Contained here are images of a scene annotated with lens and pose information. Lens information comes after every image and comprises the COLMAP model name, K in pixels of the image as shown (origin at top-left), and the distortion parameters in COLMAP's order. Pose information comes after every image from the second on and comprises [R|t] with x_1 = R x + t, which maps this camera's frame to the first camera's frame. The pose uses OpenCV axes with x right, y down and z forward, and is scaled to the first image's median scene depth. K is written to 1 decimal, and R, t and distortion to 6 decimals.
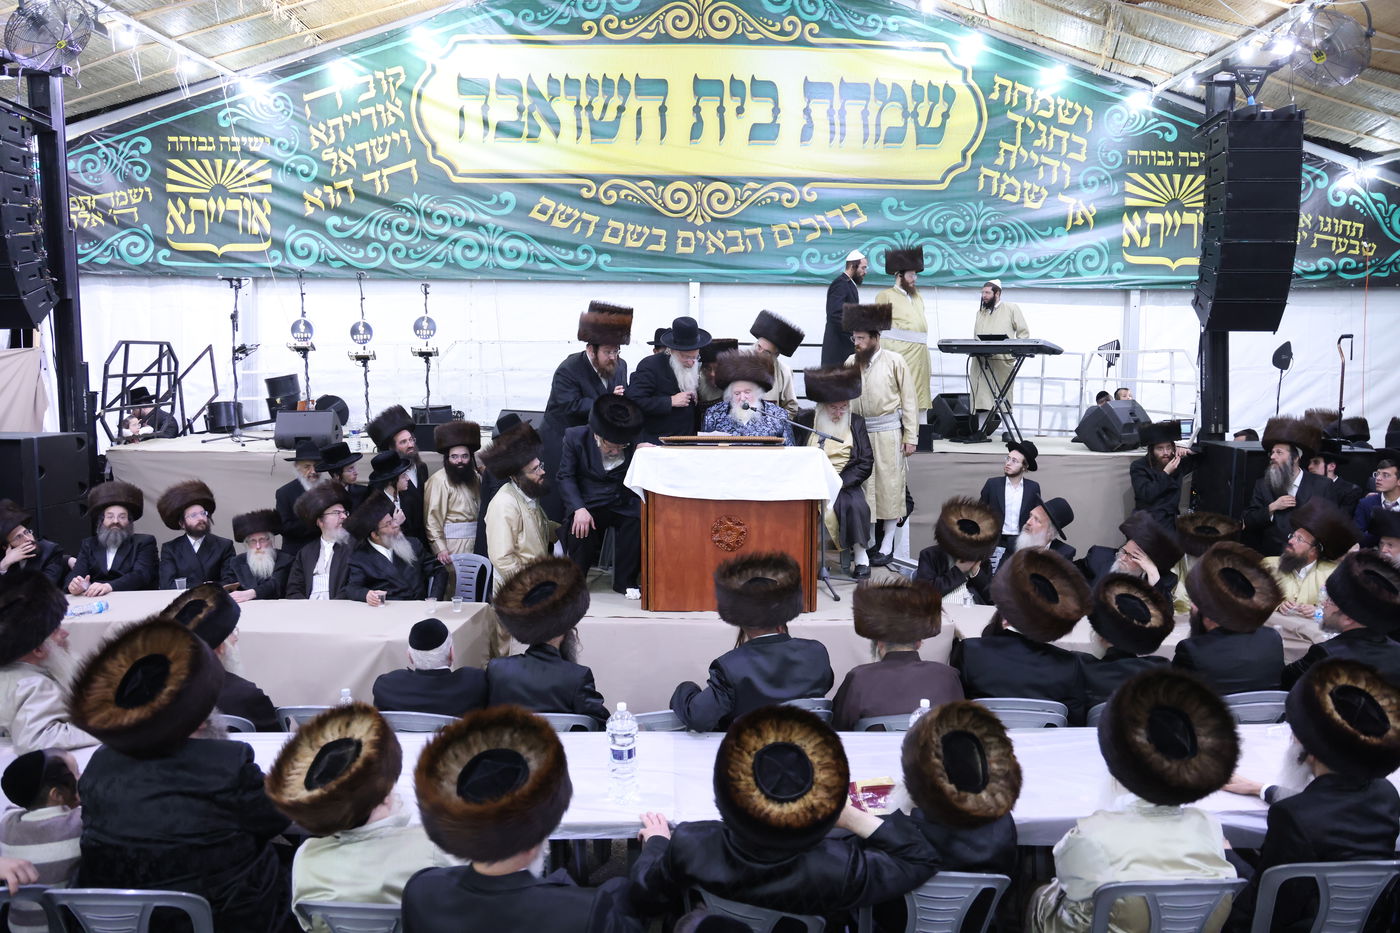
lens RADIAL K [[958.9, 0, 700.0], [0, 958.9, 466.5], [0, 0, 1]] dist [-0.095522, 0.069855]
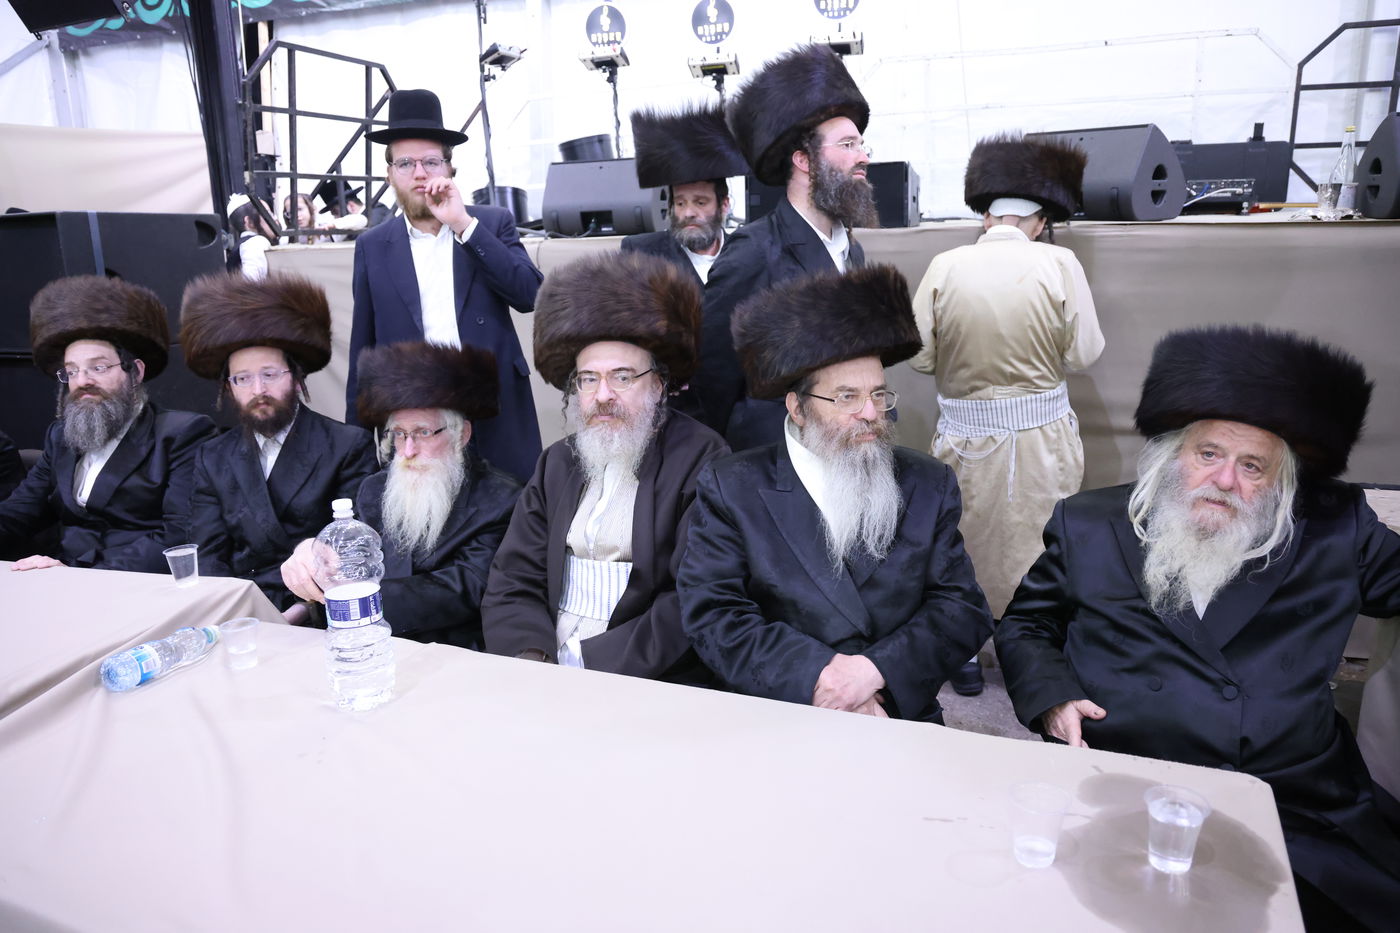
lens RADIAL K [[958.9, 0, 700.0], [0, 958.9, 466.5], [0, 0, 1]] dist [-0.095522, 0.069855]
pose [[0.935172, 0.057184, -0.349548, -0.181108], [-0.007633, 0.989906, 0.141522, 0.026641], [0.354112, -0.129679, 0.926169, 0.520278]]
